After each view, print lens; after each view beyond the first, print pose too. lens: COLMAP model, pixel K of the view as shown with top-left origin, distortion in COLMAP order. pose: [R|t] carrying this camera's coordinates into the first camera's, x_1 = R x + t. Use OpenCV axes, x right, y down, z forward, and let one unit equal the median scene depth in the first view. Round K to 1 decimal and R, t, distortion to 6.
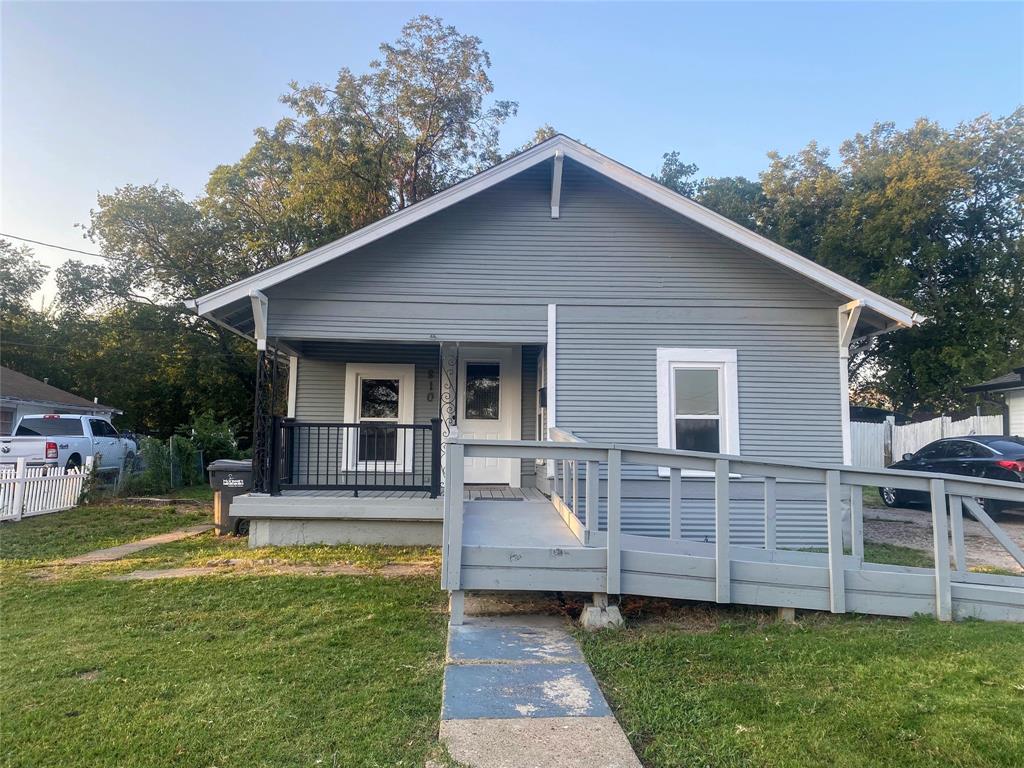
lens RADIAL K [[779.0, 0, 512.0], [0, 779.0, 384.0], [0, 0, 1]] dist [0.037319, -0.005297]
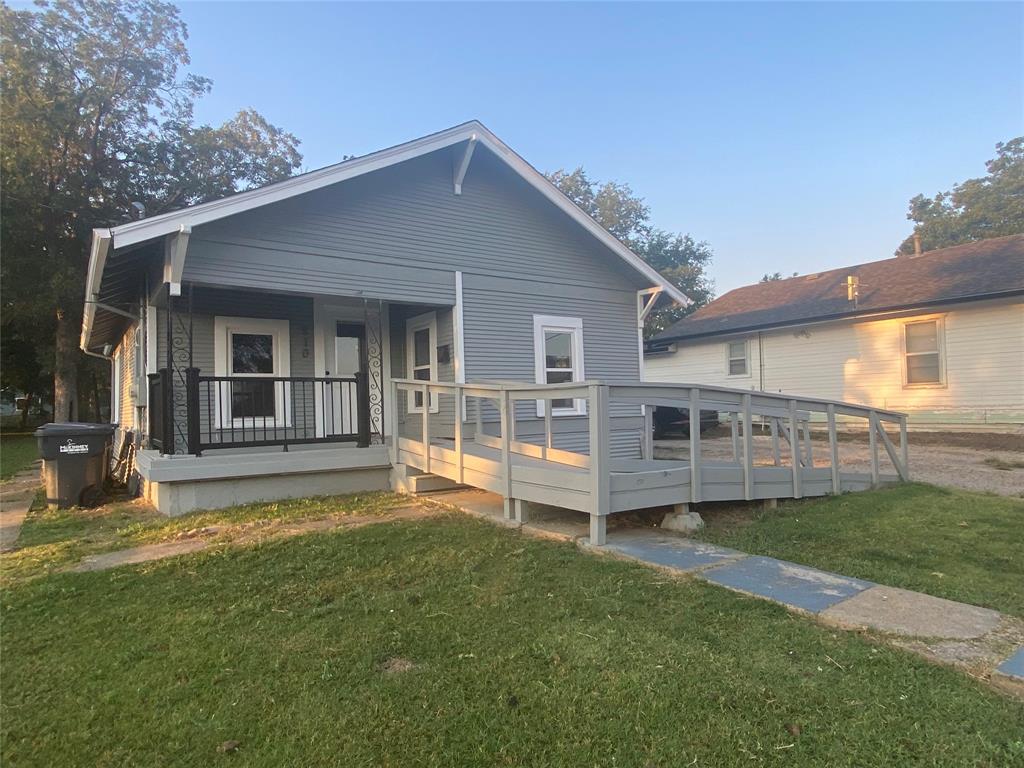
lens RADIAL K [[617.9, 0, 512.0], [0, 617.9, 384.0], [0, 0, 1]] dist [0.039695, -0.038694]
pose [[0.839046, -0.014008, 0.543879, -0.377461], [-0.011845, 0.998961, 0.044002, 0.021395], [-0.543931, -0.043362, 0.838009, 0.190519]]
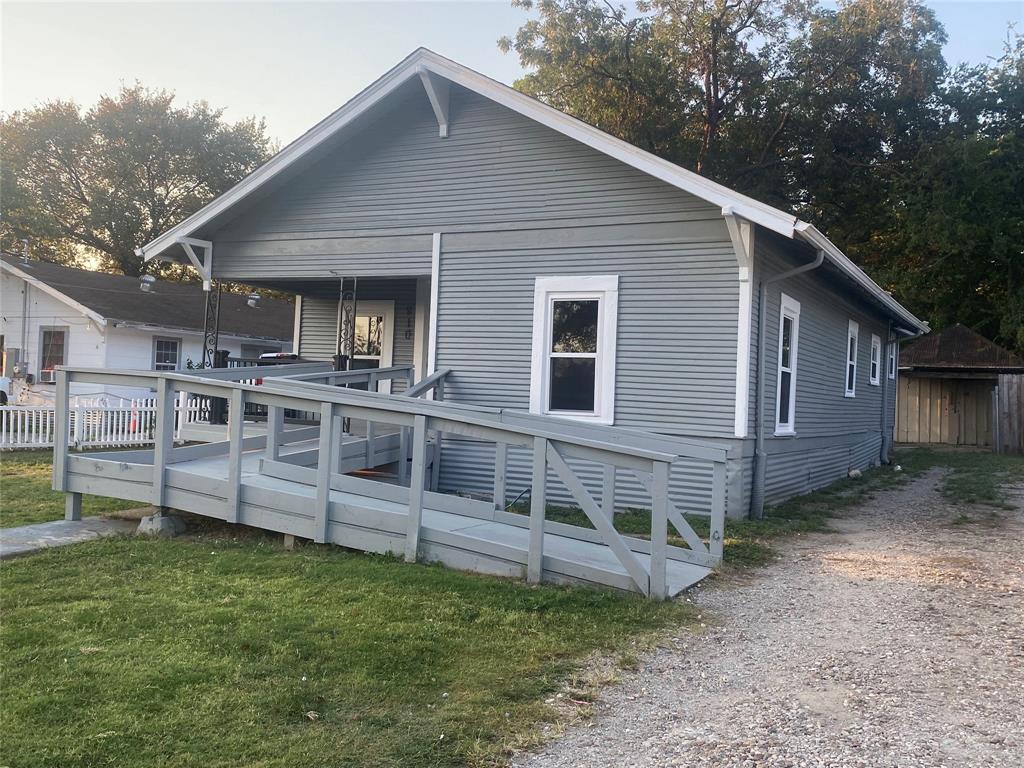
lens RADIAL K [[982.7, 0, 512.0], [0, 982.7, 384.0], [0, 0, 1]] dist [0.063187, -0.006047]
pose [[0.861058, 0.022092, -0.508026, 0.725852], [0.008363, 0.998305, 0.057587, 0.010256], [0.508438, -0.053834, 0.859414, 0.030288]]
